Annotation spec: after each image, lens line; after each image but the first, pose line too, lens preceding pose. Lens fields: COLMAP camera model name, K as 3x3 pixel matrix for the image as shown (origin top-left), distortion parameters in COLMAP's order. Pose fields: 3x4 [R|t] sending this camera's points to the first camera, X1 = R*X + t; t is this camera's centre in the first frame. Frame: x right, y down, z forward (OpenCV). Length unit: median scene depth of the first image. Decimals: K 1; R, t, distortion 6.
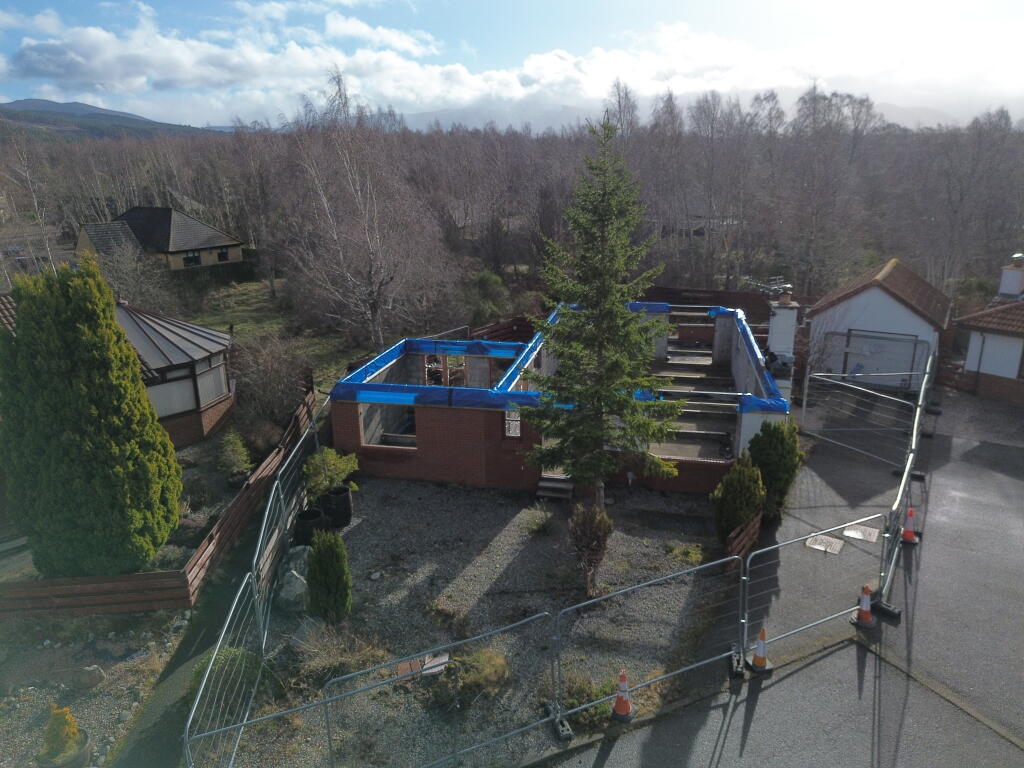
lens RADIAL K [[722.5, 0, 512.0], [0, 722.5, 384.0], [0, 0, 1]] dist [0.071368, -0.044081]
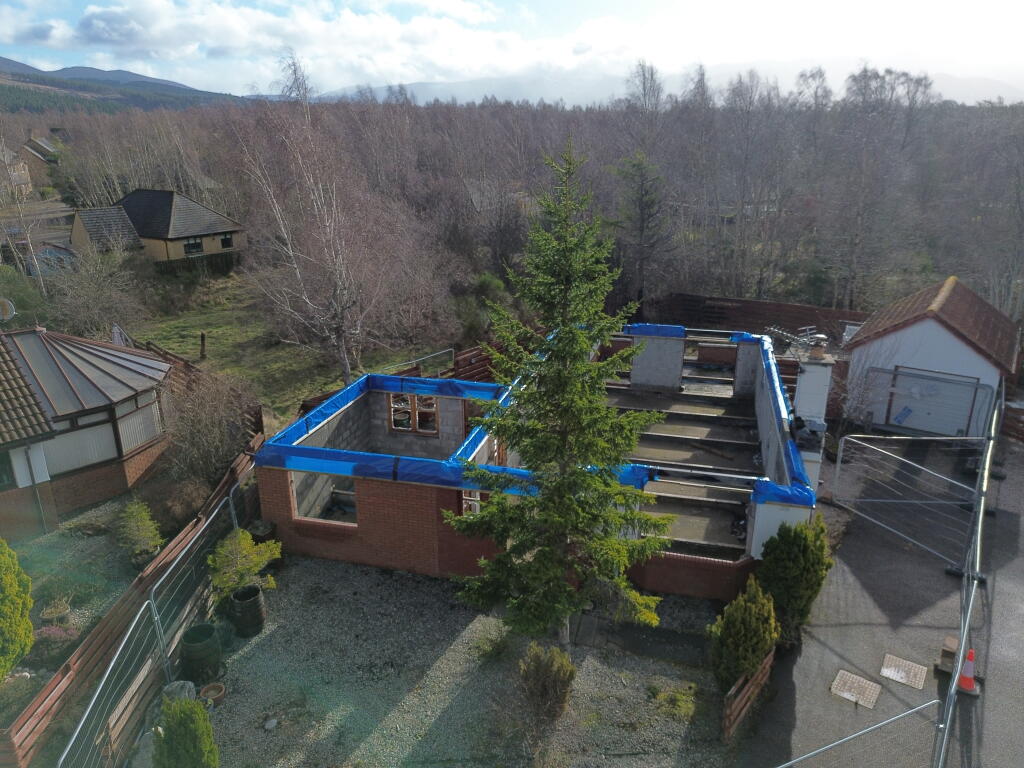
lens RADIAL K [[725.5, 0, 512.0], [0, 725.5, 384.0], [0, 0, 1]] dist [0.061306, -0.035910]
pose [[0.998768, 0.022574, -0.044188, 0.068409], [-0.021001, 0.999140, 0.035748, -0.094502], [0.044957, -0.034776, 0.998383, 0.161925]]
